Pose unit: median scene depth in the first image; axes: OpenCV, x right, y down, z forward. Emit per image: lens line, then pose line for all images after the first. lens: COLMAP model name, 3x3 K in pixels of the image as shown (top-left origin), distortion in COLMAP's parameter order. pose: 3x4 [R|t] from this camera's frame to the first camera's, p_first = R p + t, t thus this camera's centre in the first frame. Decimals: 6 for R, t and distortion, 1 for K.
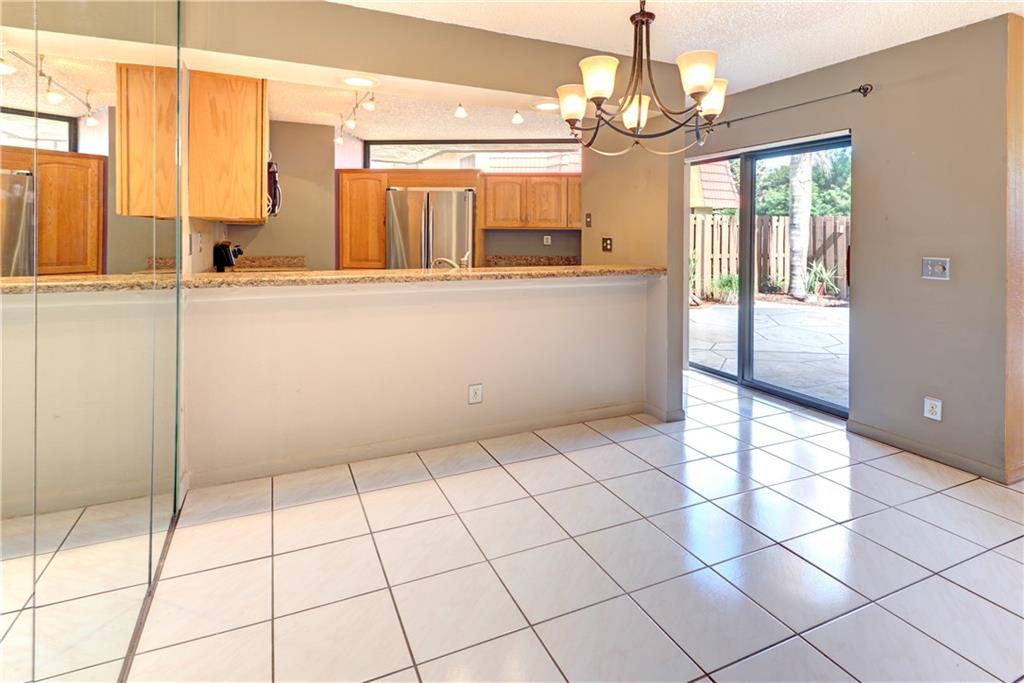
lens RADIAL K [[474.5, 0, 511.8], [0, 474.5, 229.3], [0, 0, 1]] dist [0.001129, -0.000119]
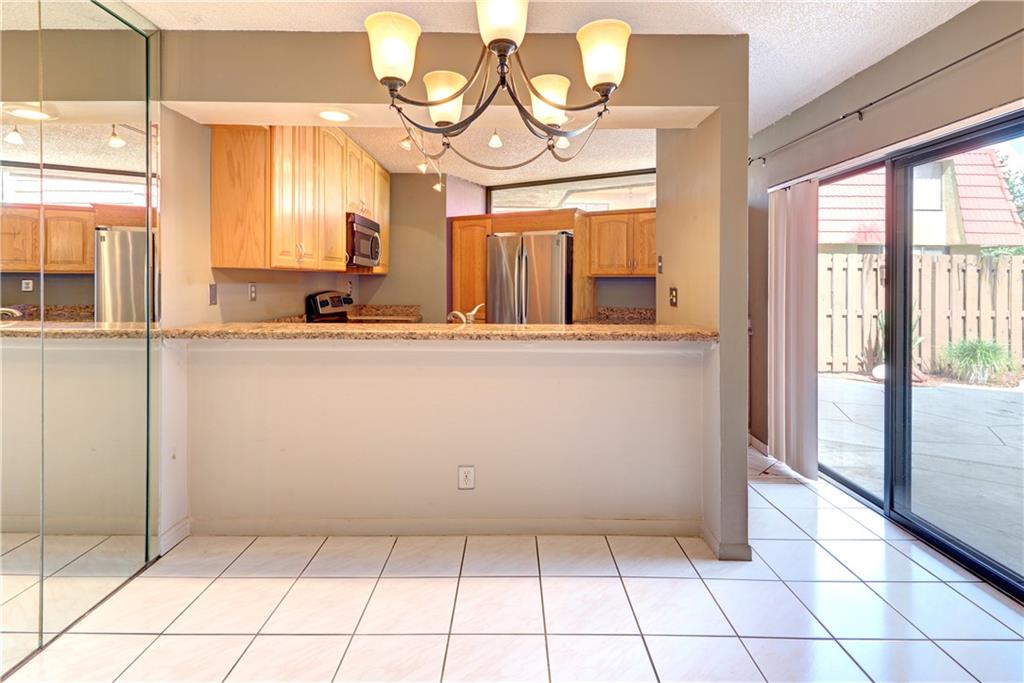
lens RADIAL K [[499.1, 0, 513.9], [0, 499.1, 277.8], [0, 0, 1]] dist [0.008706, -0.000215]
pose [[0.930396, -0.007212, -0.366485, 0.255862], [0.007012, 0.999974, -0.001876, 0.001693], [0.366489, -0.000824, 0.930422, 0.177831]]
